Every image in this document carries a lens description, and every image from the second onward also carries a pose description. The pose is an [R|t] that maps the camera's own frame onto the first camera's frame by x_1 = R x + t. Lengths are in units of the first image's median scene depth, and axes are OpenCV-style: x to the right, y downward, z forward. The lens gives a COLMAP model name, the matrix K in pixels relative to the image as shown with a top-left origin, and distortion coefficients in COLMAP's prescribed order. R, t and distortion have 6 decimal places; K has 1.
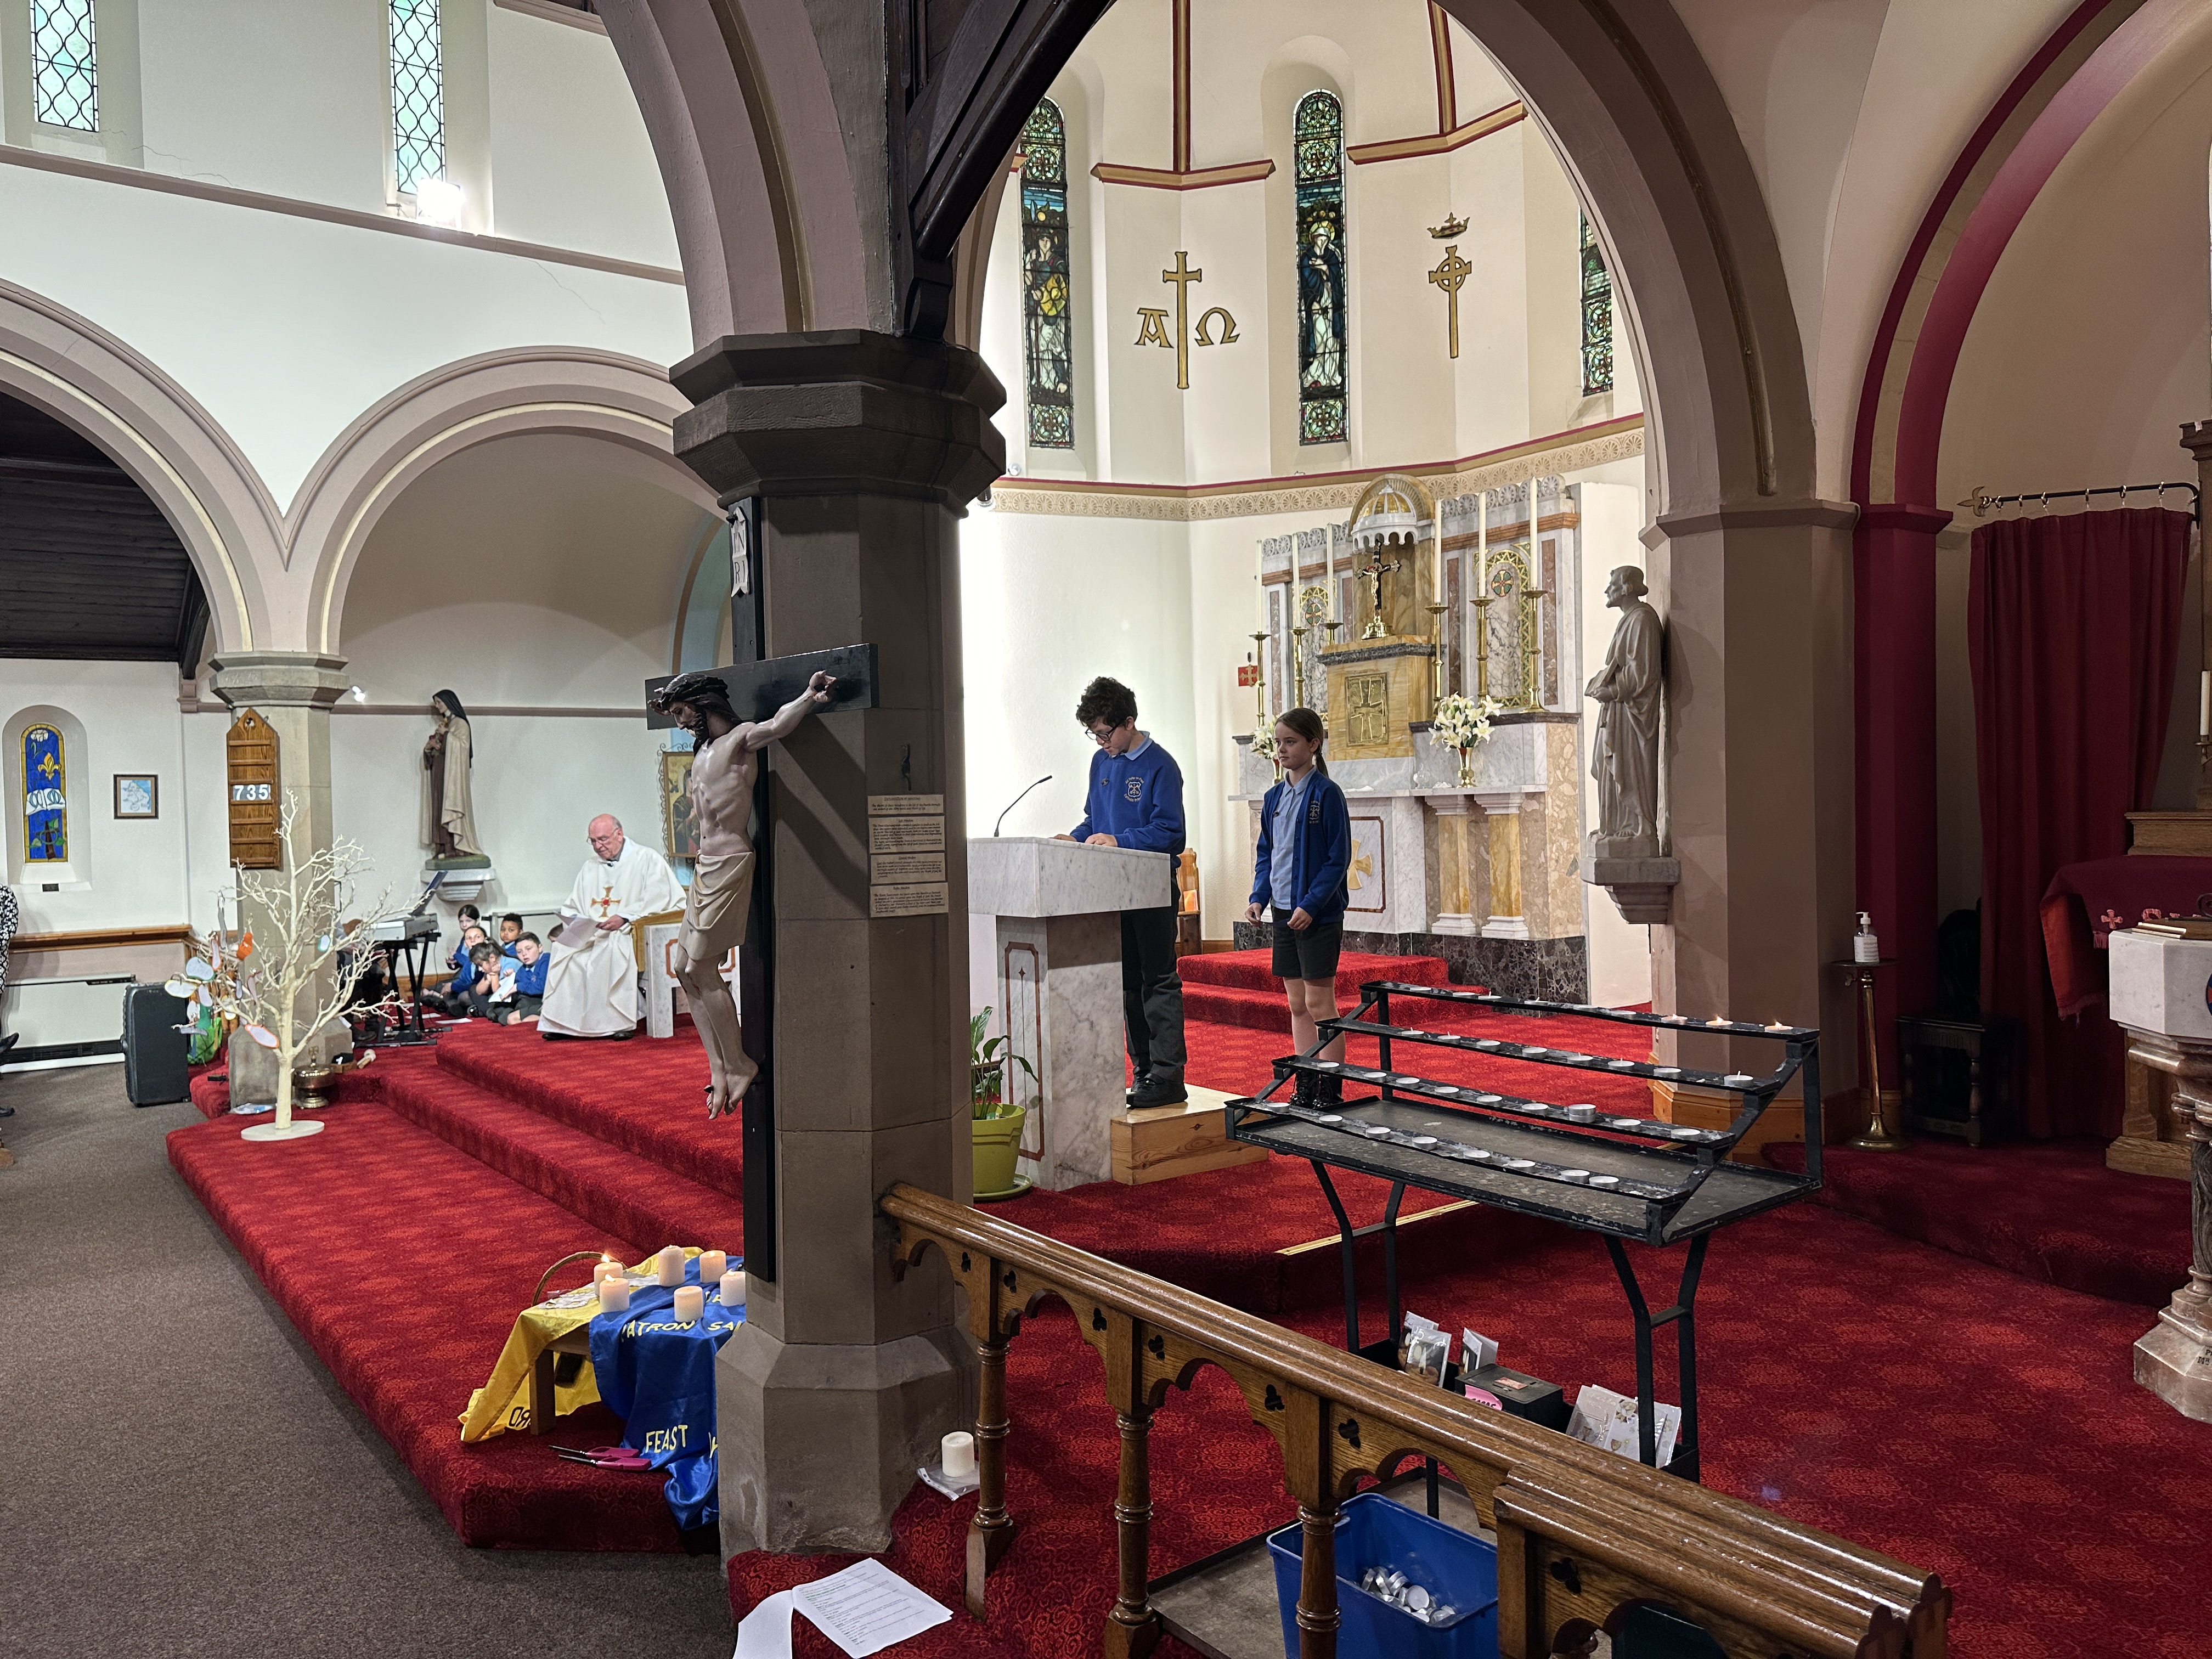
lens RADIAL K [[1532.6, 0, 1106.0], [0, 1532.6, 829.5], [0, 0, 1]] dist [0.092462, 0.000438]
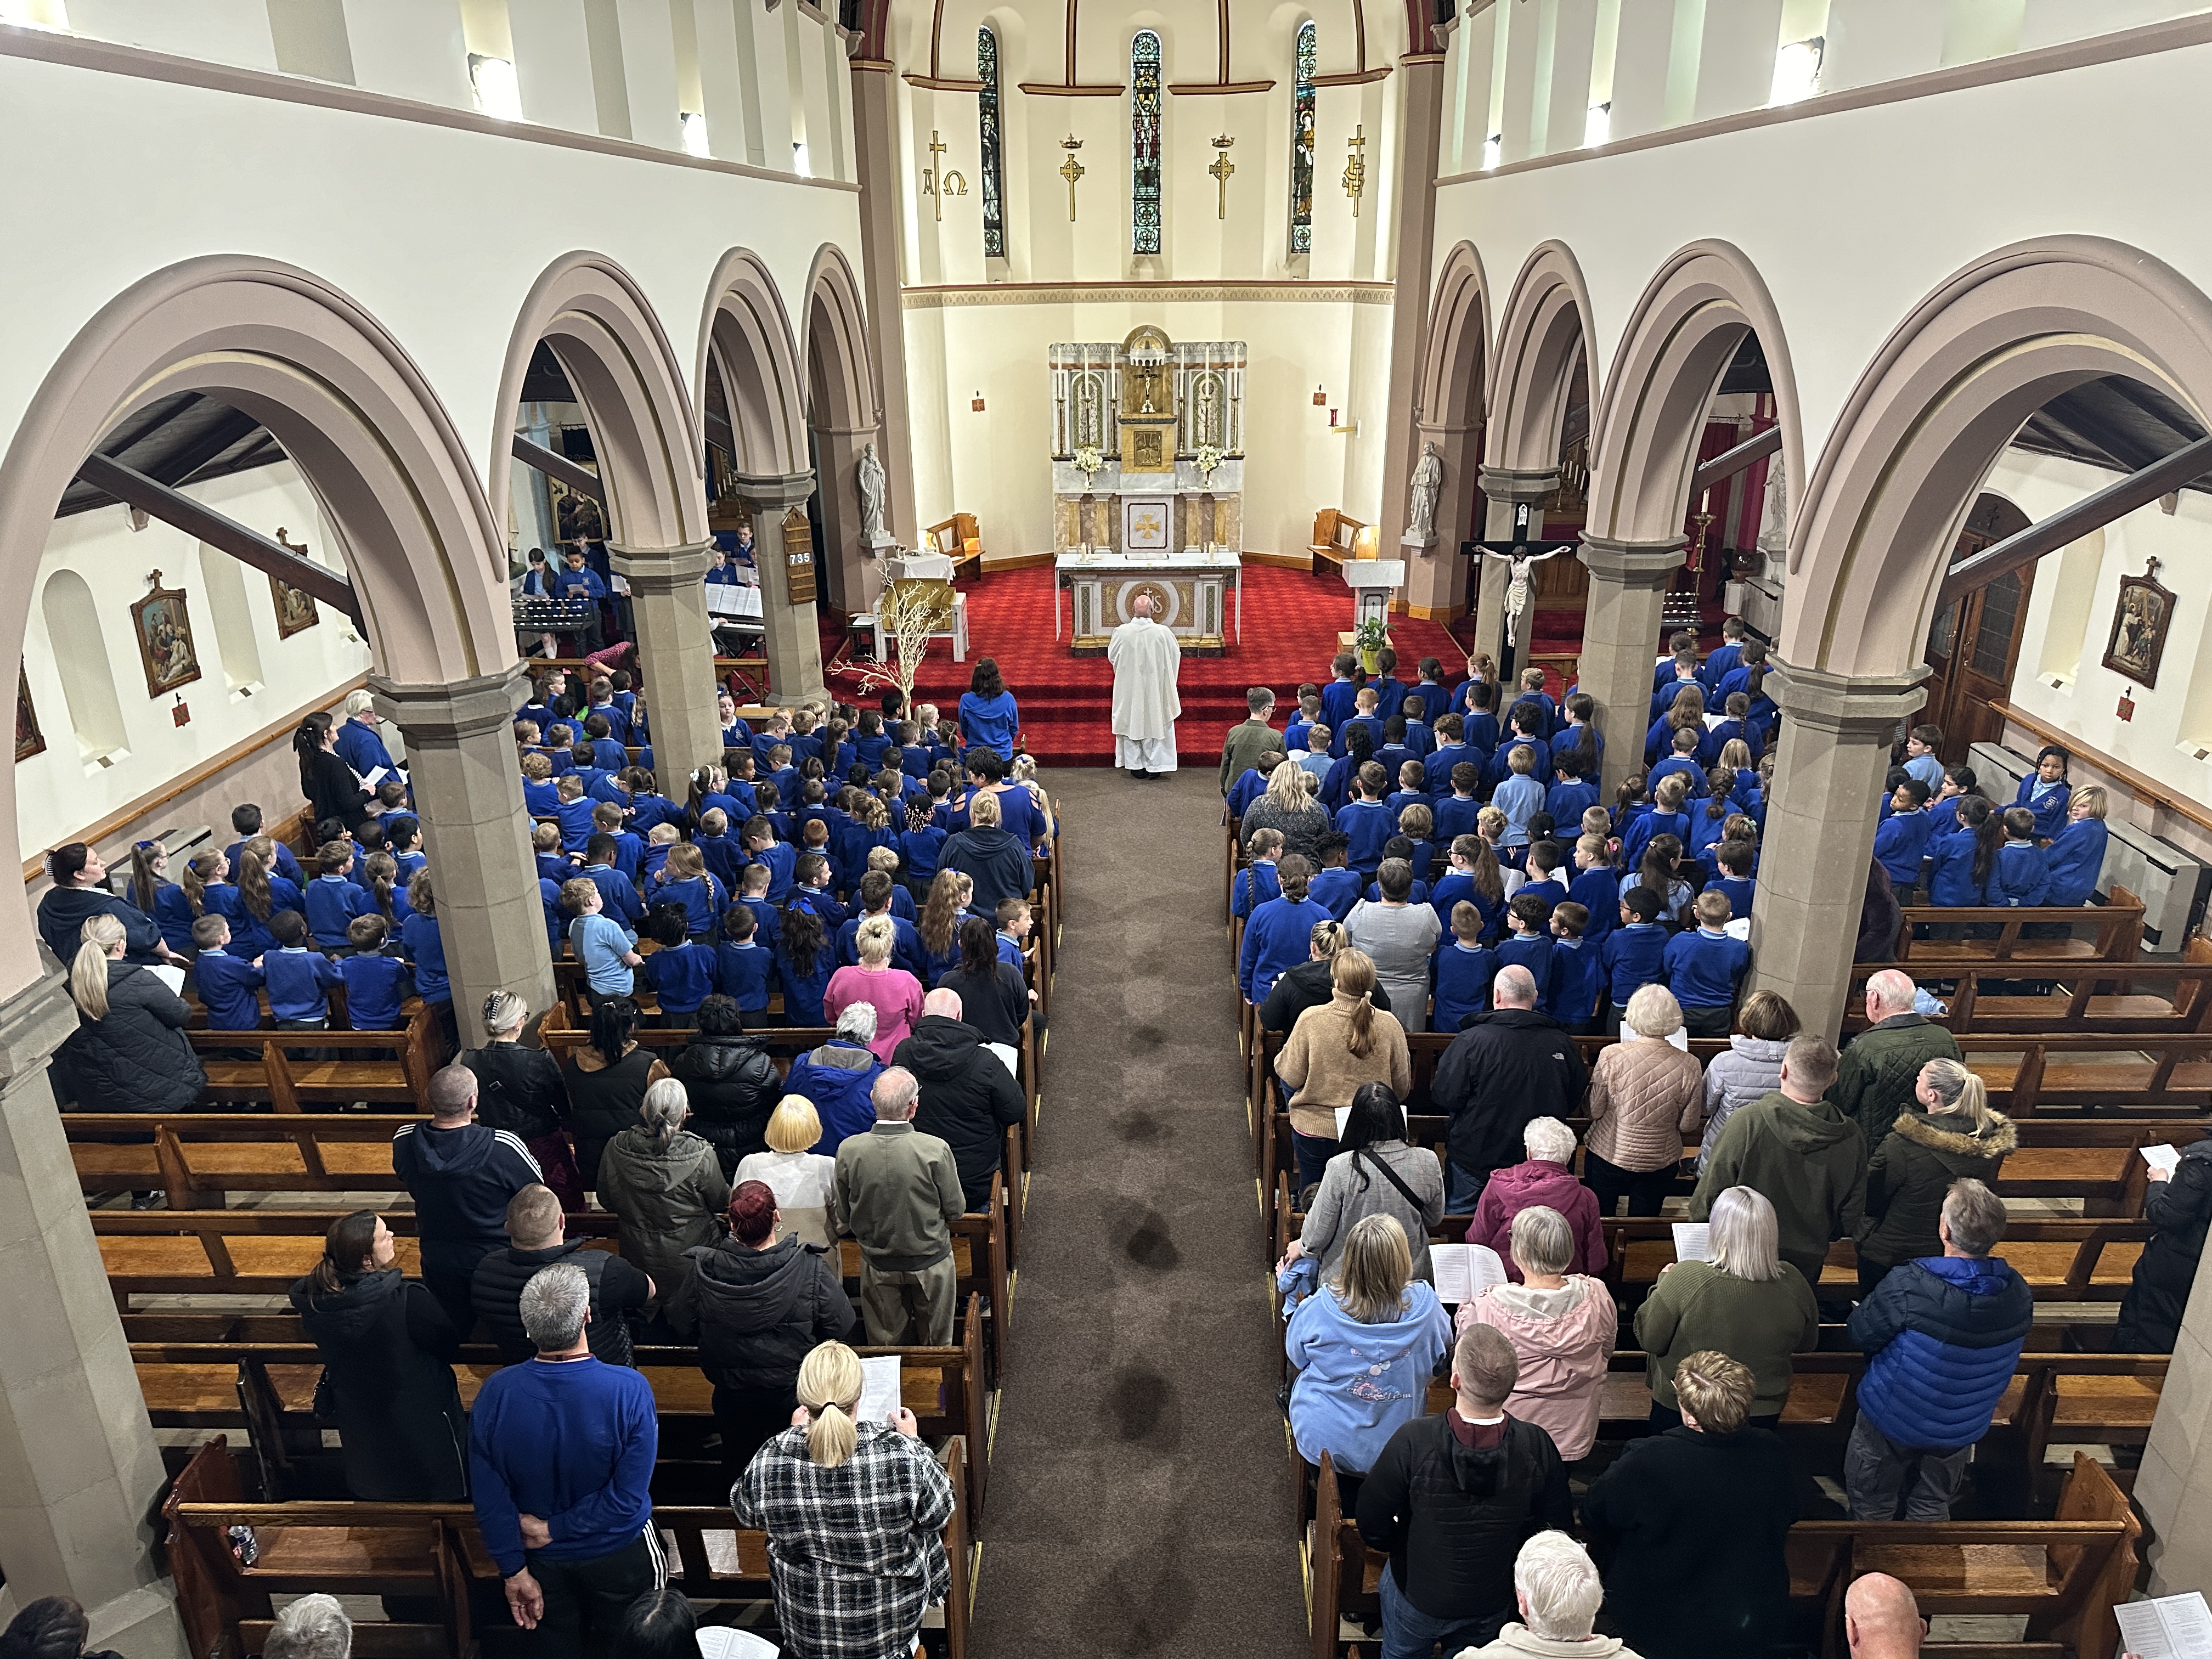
lens RADIAL K [[1540.6, 0, 1106.0], [0, 1540.6, 829.5], [0, 0, 1]] dist [0.076378, -0.005187]
pose [[0.612377, -0.266263, 0.744378, -1.568393], [0.005898, 0.943088, 0.332490, -0.288335], [-0.790544, -0.199219, 0.579096, -0.275582]]
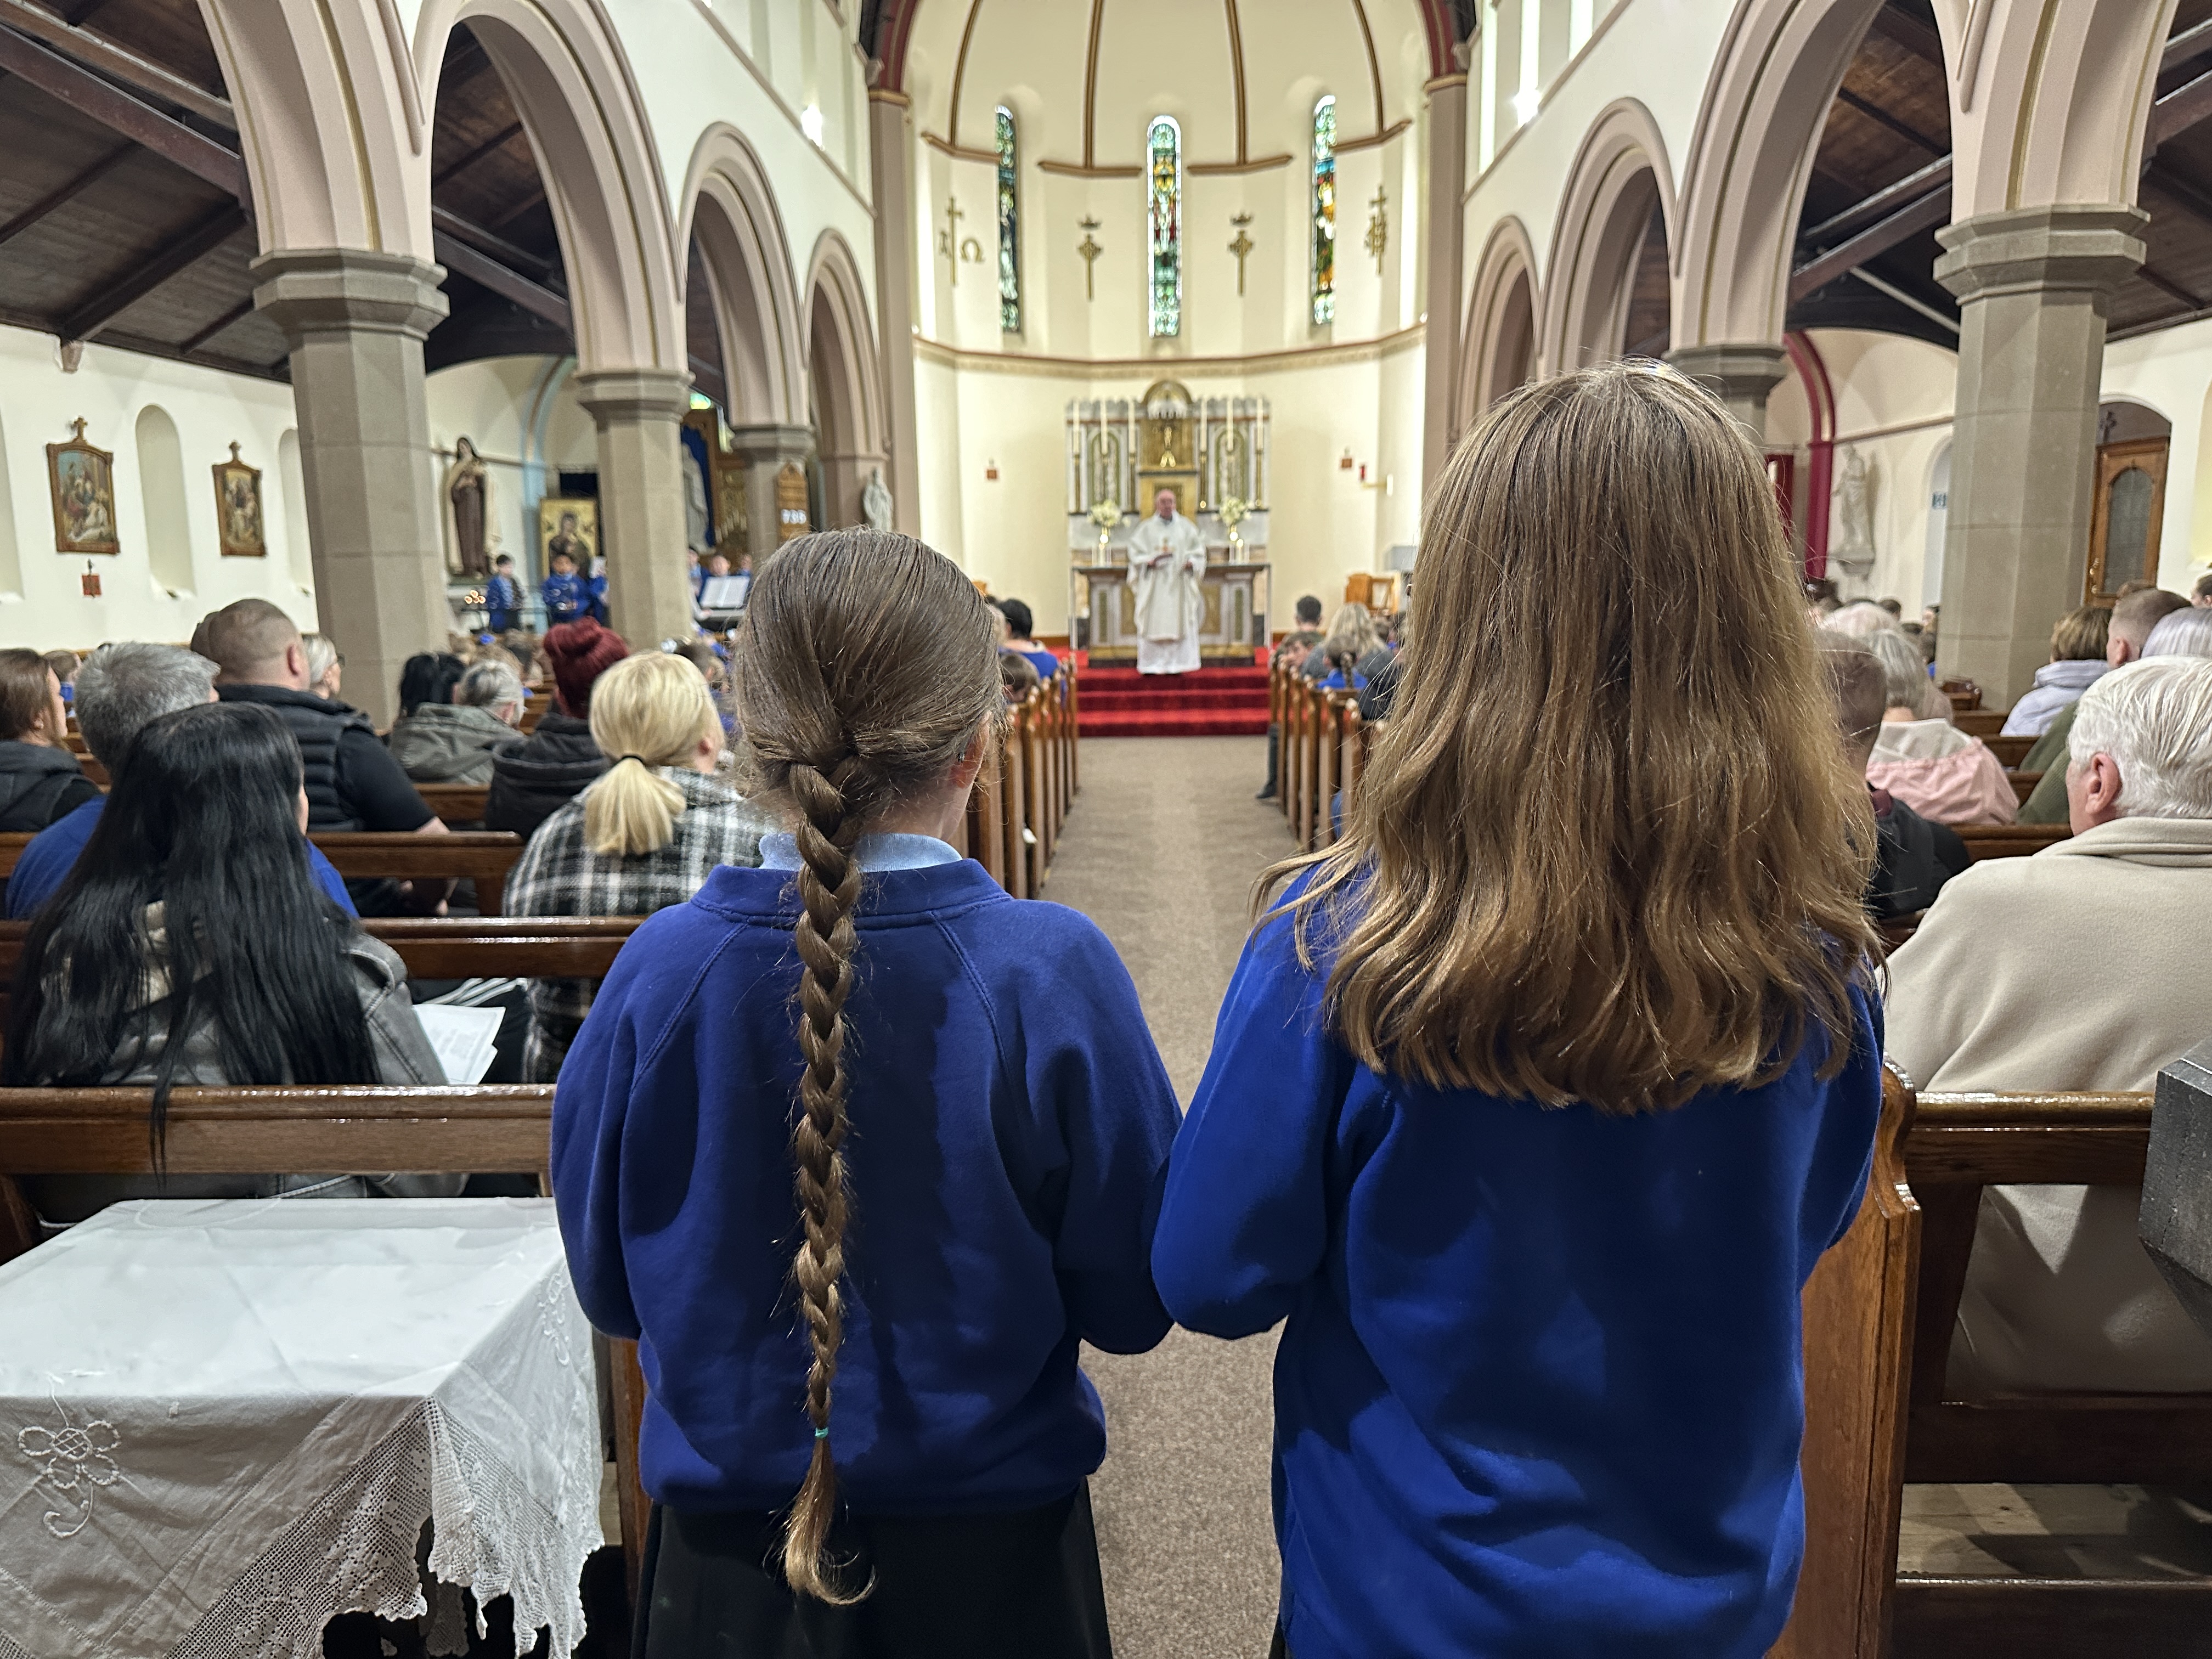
lens RADIAL K [[1551.1, 0, 1094.6], [0, 1551.1, 858.3], [0, 0, 1]] dist [0.074951, -0.069244]
pose [[0.625687, -0.122118, 0.770457, -1.500310], [0.010036, 0.988849, 0.148584, 0.078320], [-0.780010, -0.085235, 0.619935, -0.214611]]
